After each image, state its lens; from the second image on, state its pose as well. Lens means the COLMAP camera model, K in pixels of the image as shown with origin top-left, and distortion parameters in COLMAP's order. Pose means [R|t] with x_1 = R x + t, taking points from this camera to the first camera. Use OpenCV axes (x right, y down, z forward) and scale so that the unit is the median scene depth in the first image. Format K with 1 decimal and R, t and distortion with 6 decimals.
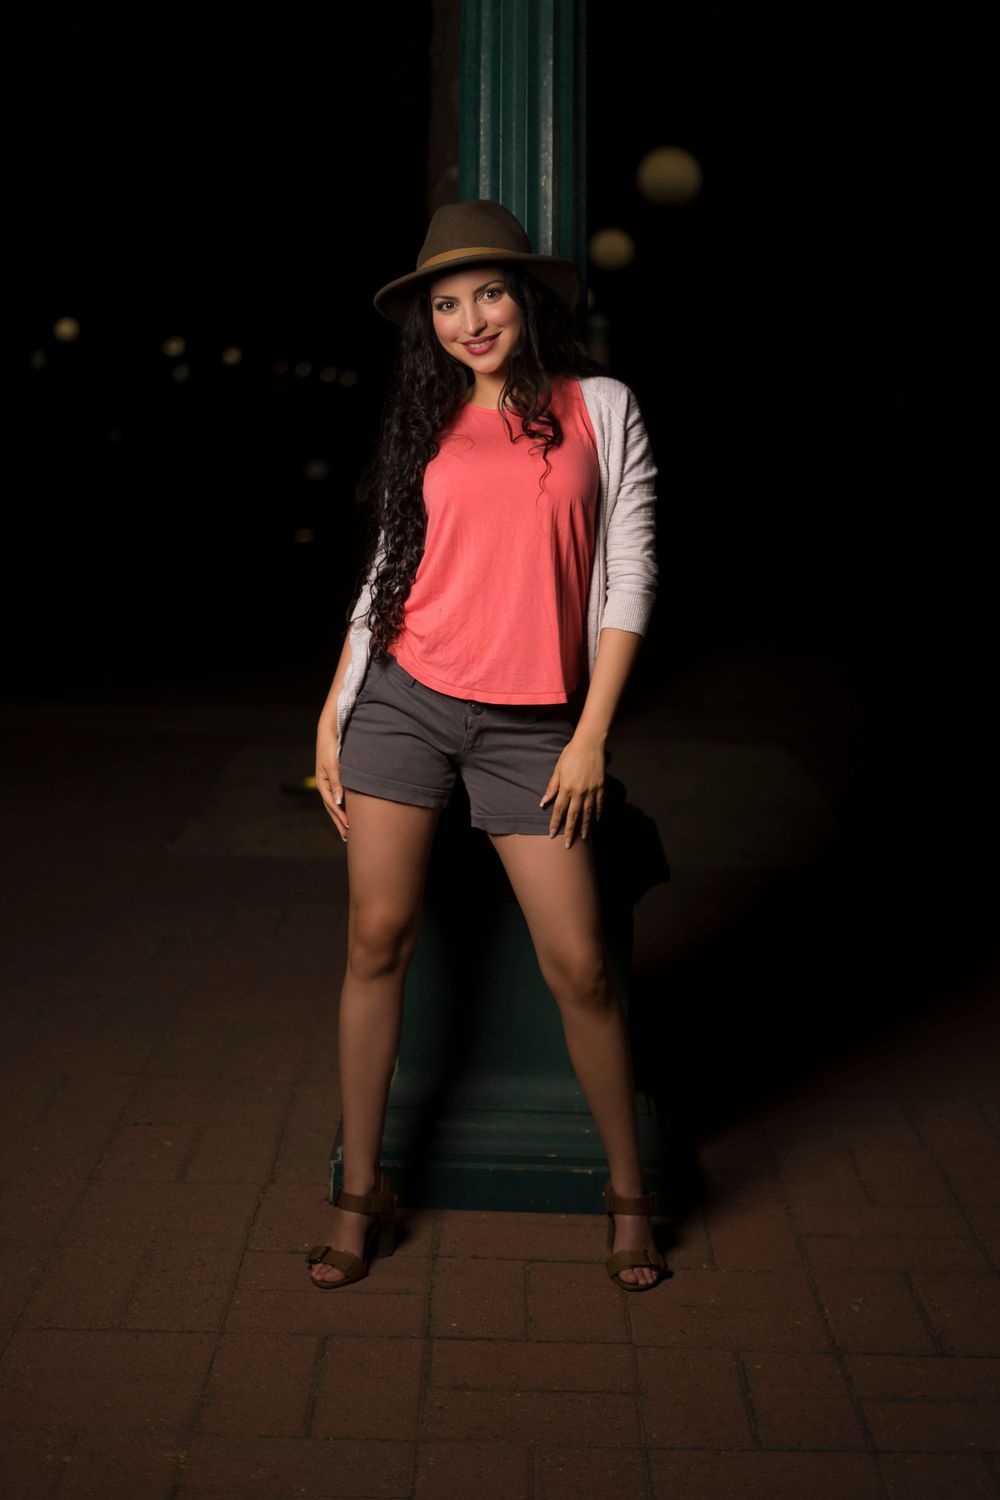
lens RADIAL K [[2200.8, 0, 497.4], [0, 2200.8, 750.5], [0, 0, 1]] dist [-0.032539, 0.000000]
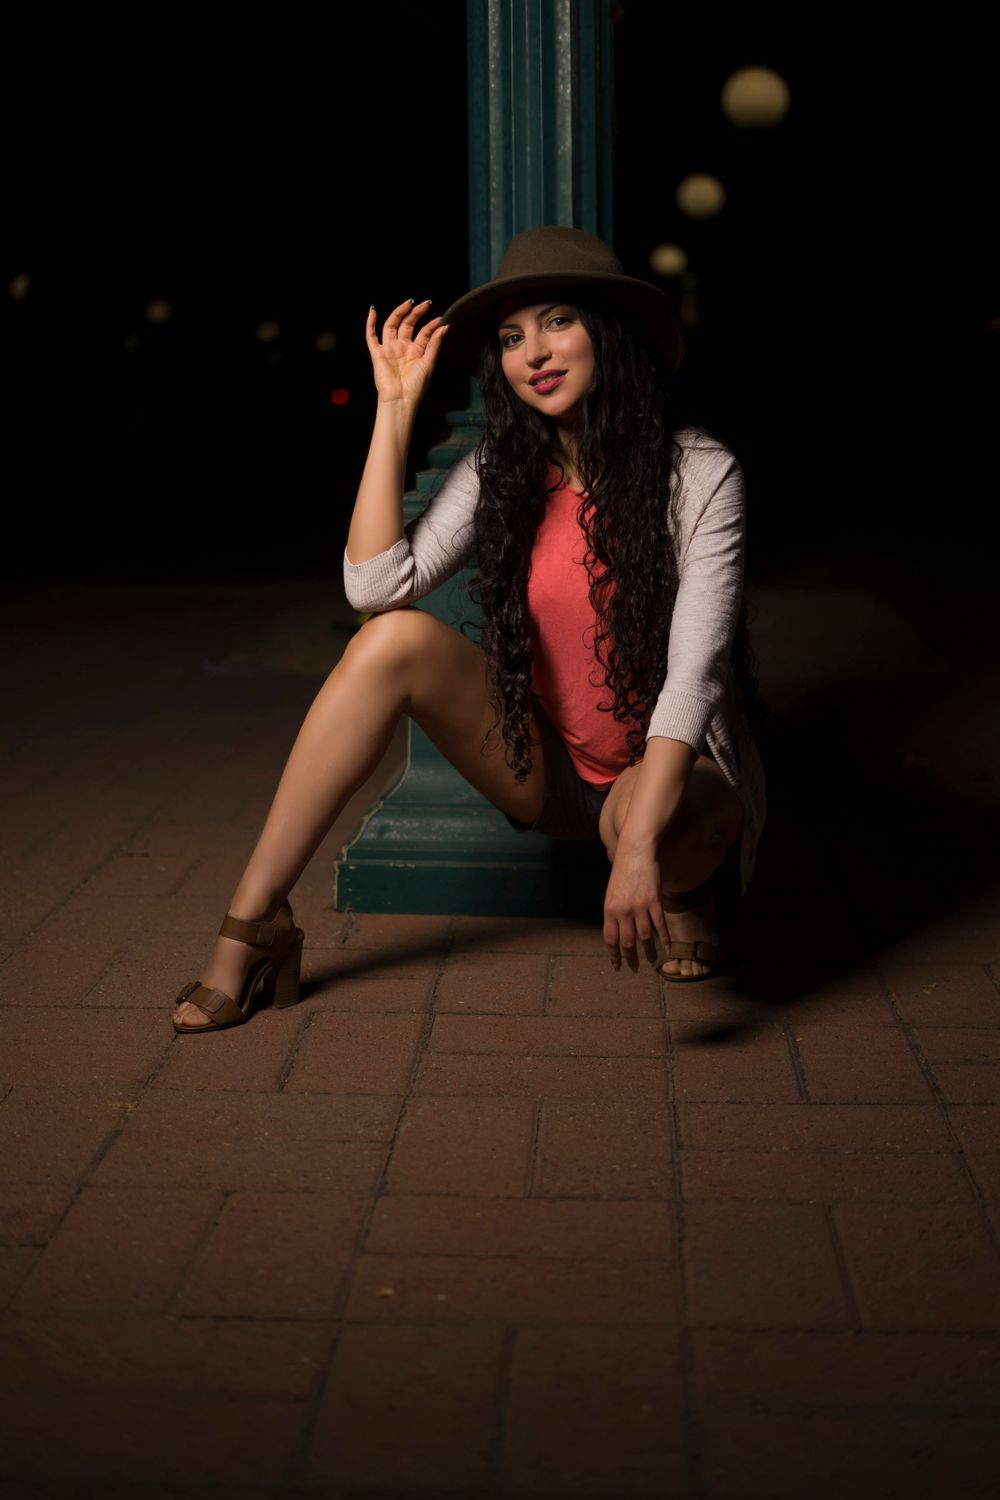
lens RADIAL K [[2200.8, 0, 498.3], [0, 2200.8, 749.4], [0, 0, 1]] dist [-0.032539, 0.000000]
pose [[0.998786, -0.013034, -0.047498, 0.037066], [0.012904, 0.999912, -0.003040, 0.161347], [0.047534, 0.002423, 0.998867, 0.126569]]
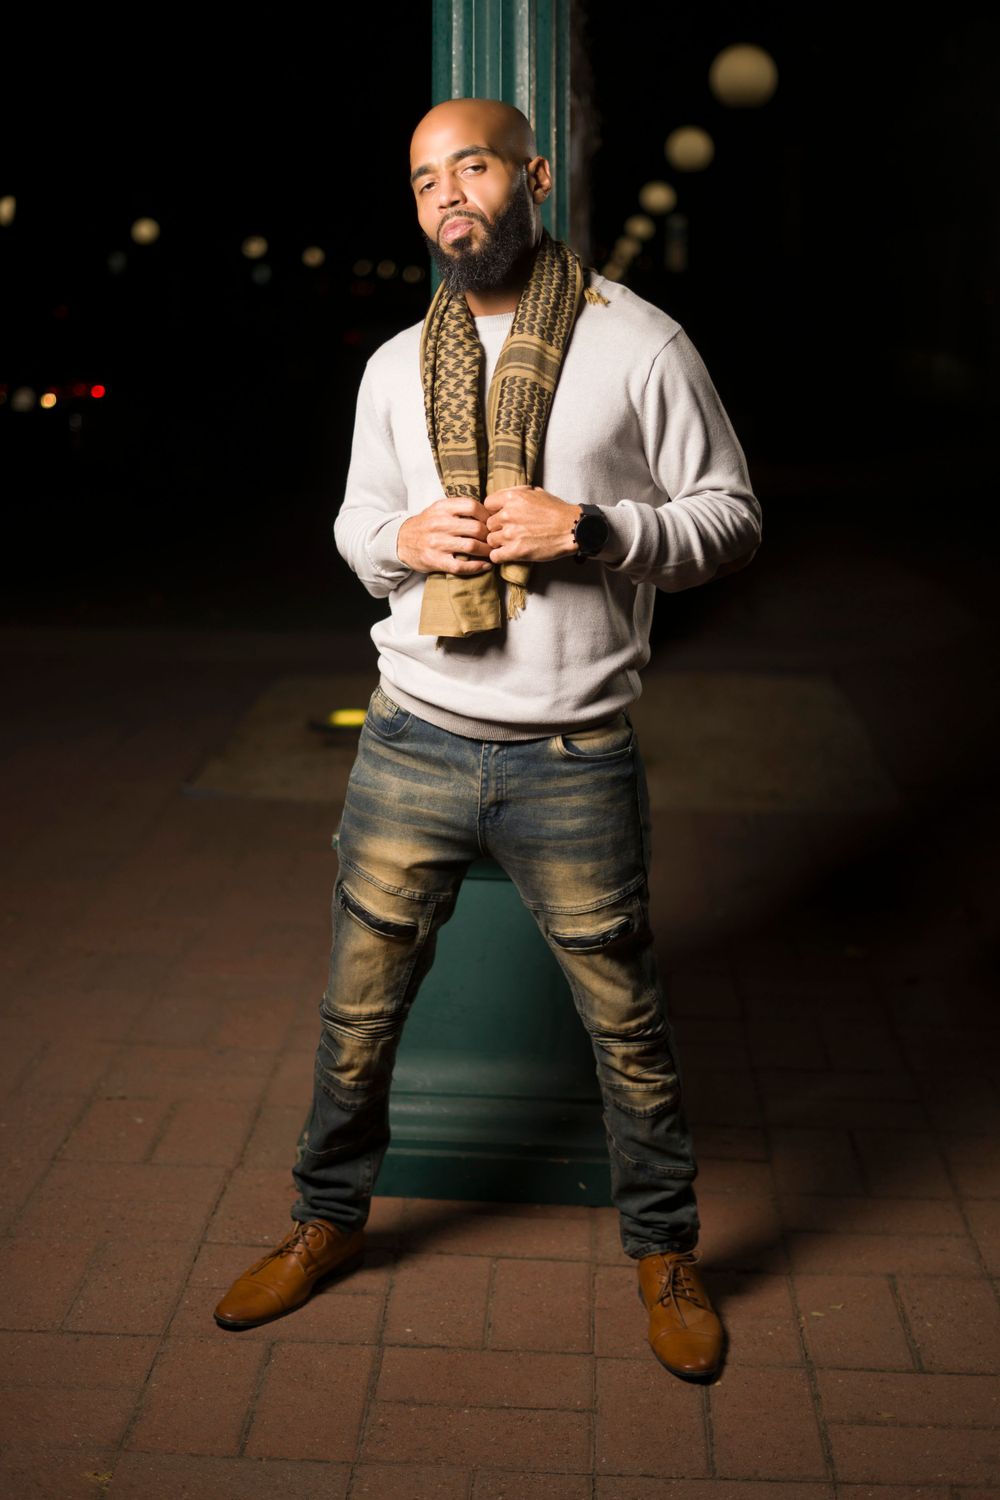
lens RADIAL K [[2200.8, 0, 503.8], [0, 2200.8, 748.9], [0, 0, 1]] dist [-0.032539, 0.000000]
pose [[0.999279, 0.004897, -0.037642, 0.055723], [-0.003212, 0.998996, 0.044691, -0.034319], [0.037823, -0.044538, 0.998291, 0.055484]]
